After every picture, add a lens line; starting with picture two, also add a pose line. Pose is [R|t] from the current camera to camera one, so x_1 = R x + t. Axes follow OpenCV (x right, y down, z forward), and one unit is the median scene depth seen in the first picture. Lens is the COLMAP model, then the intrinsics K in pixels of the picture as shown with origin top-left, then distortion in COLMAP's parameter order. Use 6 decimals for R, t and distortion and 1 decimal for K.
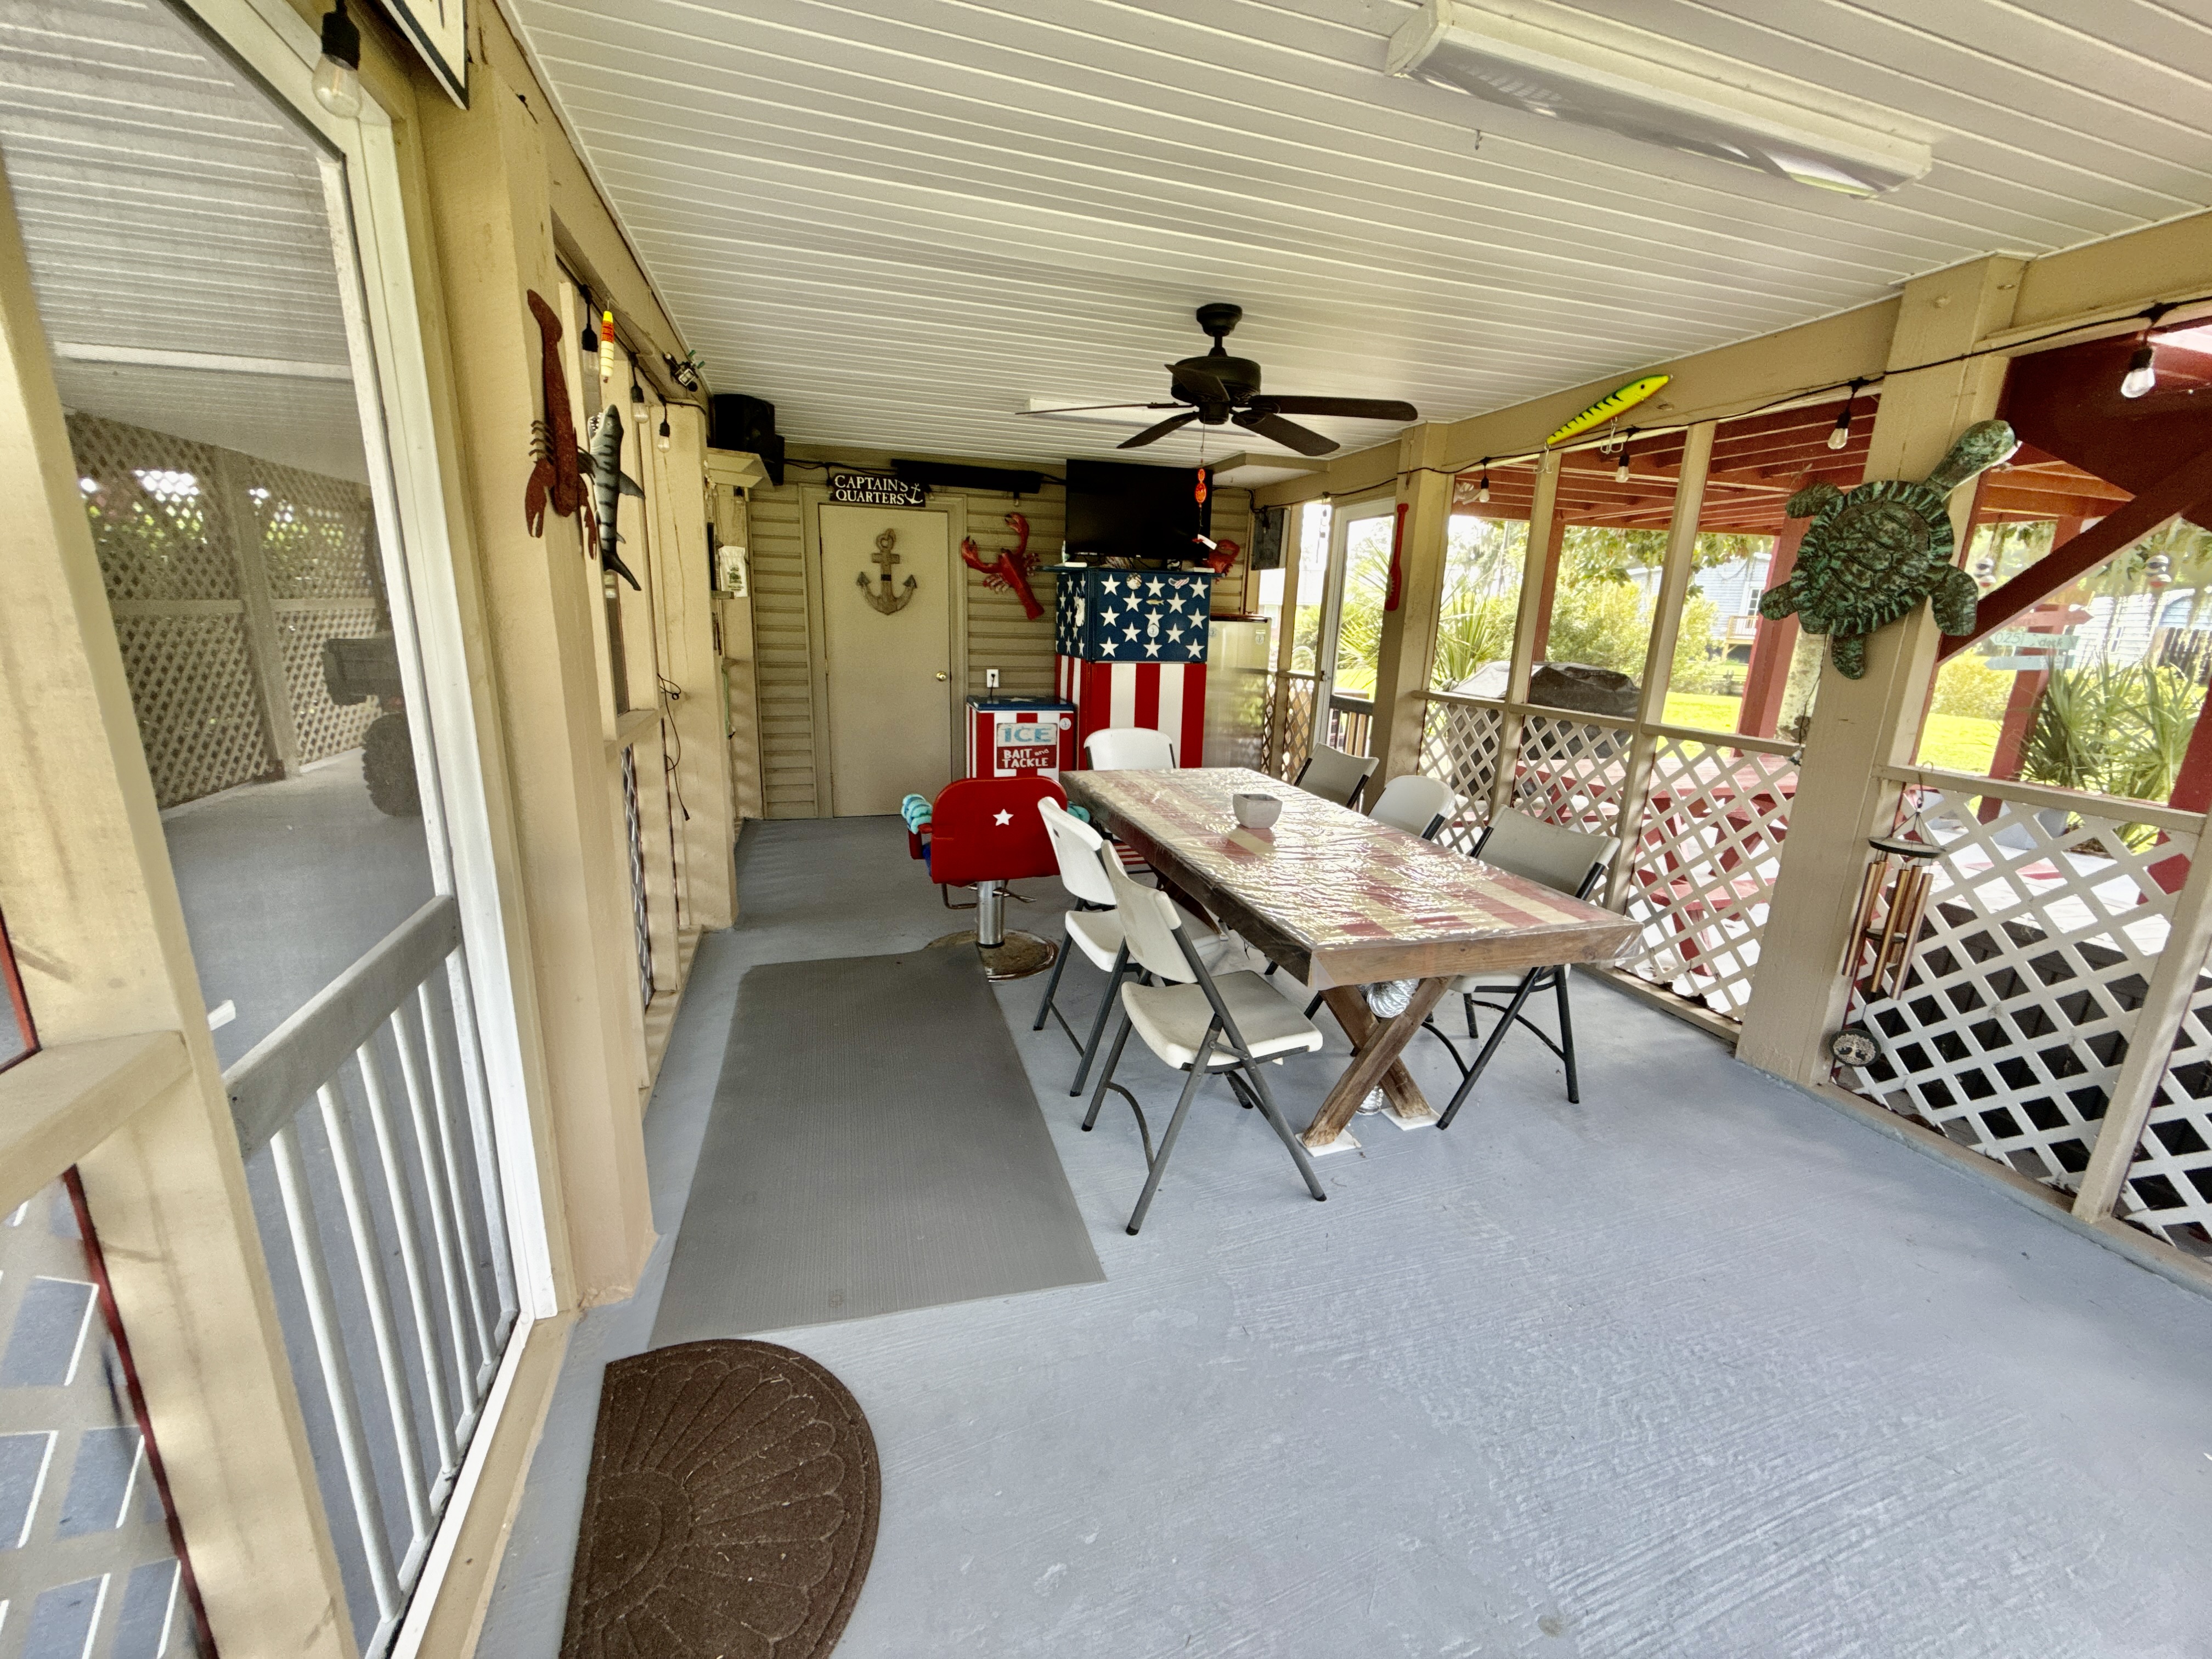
lens RADIAL K [[872.5, 0, 1099.5], [0, 872.5, 833.9], [0, 0, 1]] dist [0.000702, 0.000028]
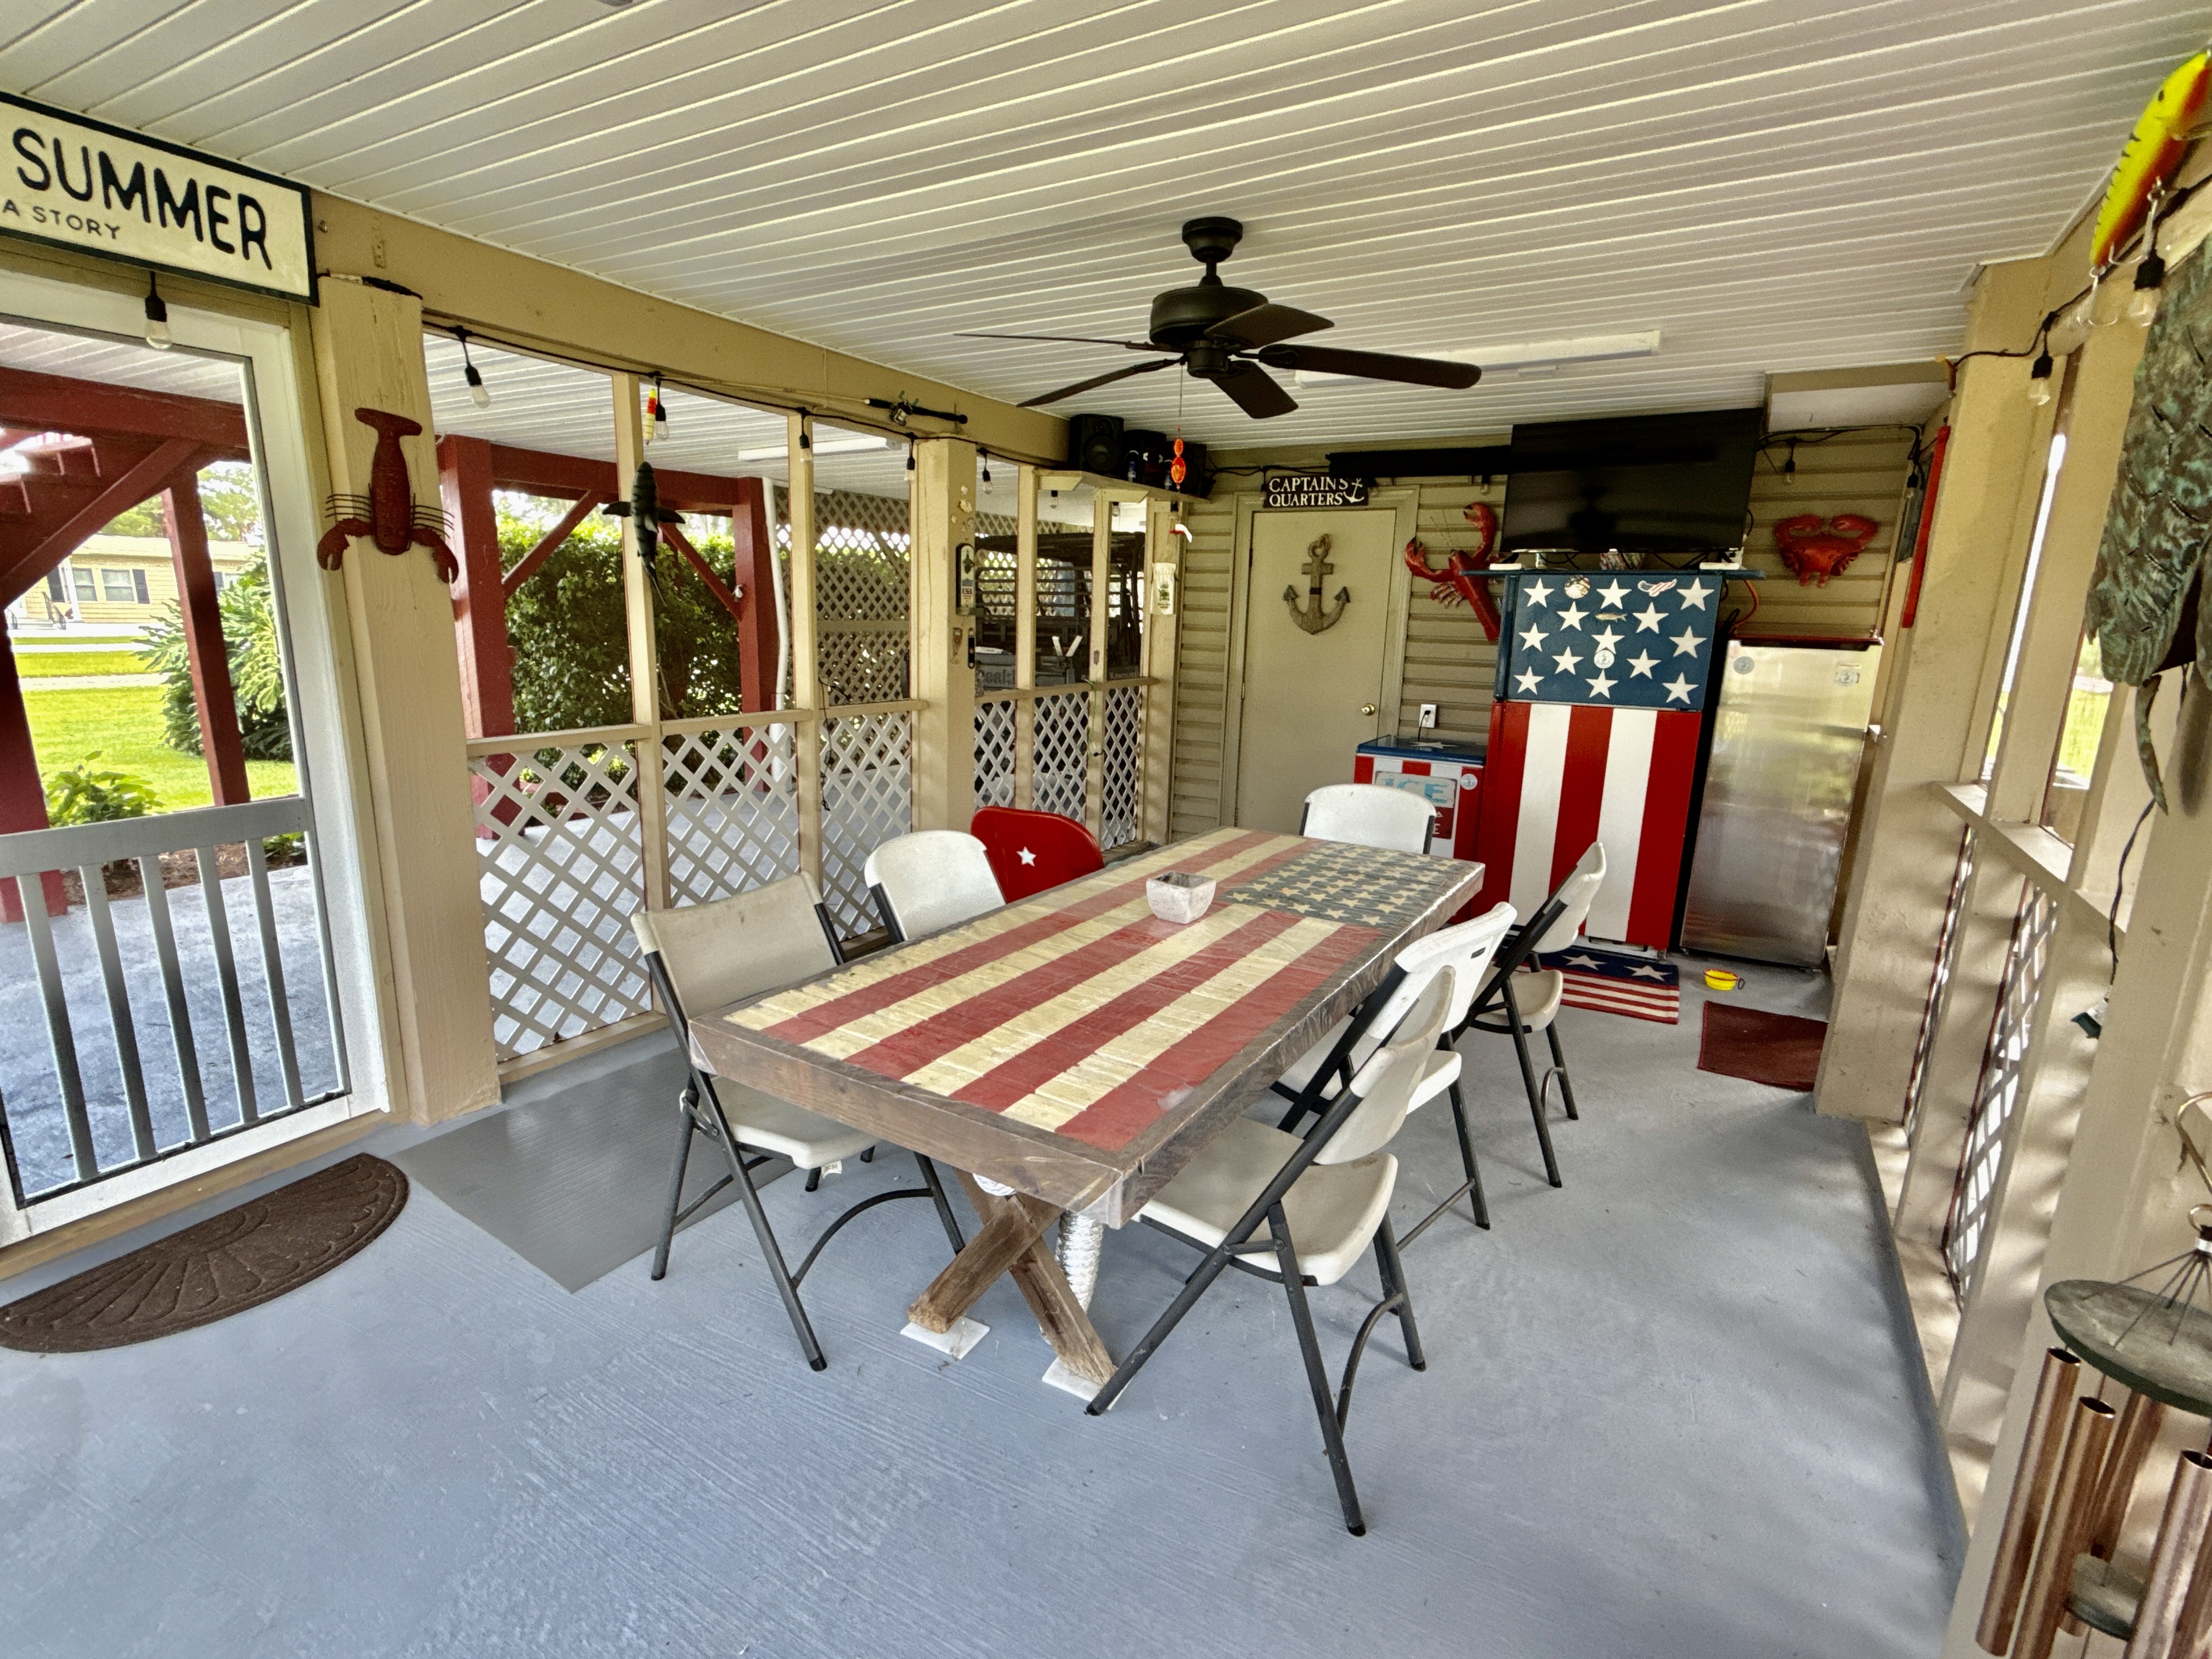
lens RADIAL K [[1035.1, 0, 1111.1], [0, 1035.1, 836.1], [0, 0, 1]] dist [0.001110, 0.000326]
pose [[0.669601, 0.147342, -0.727959, 0.404995], [-0.190147, 0.981468, 0.023749, -0.045836], [0.717968, 0.122517, 0.685209, 0.197780]]
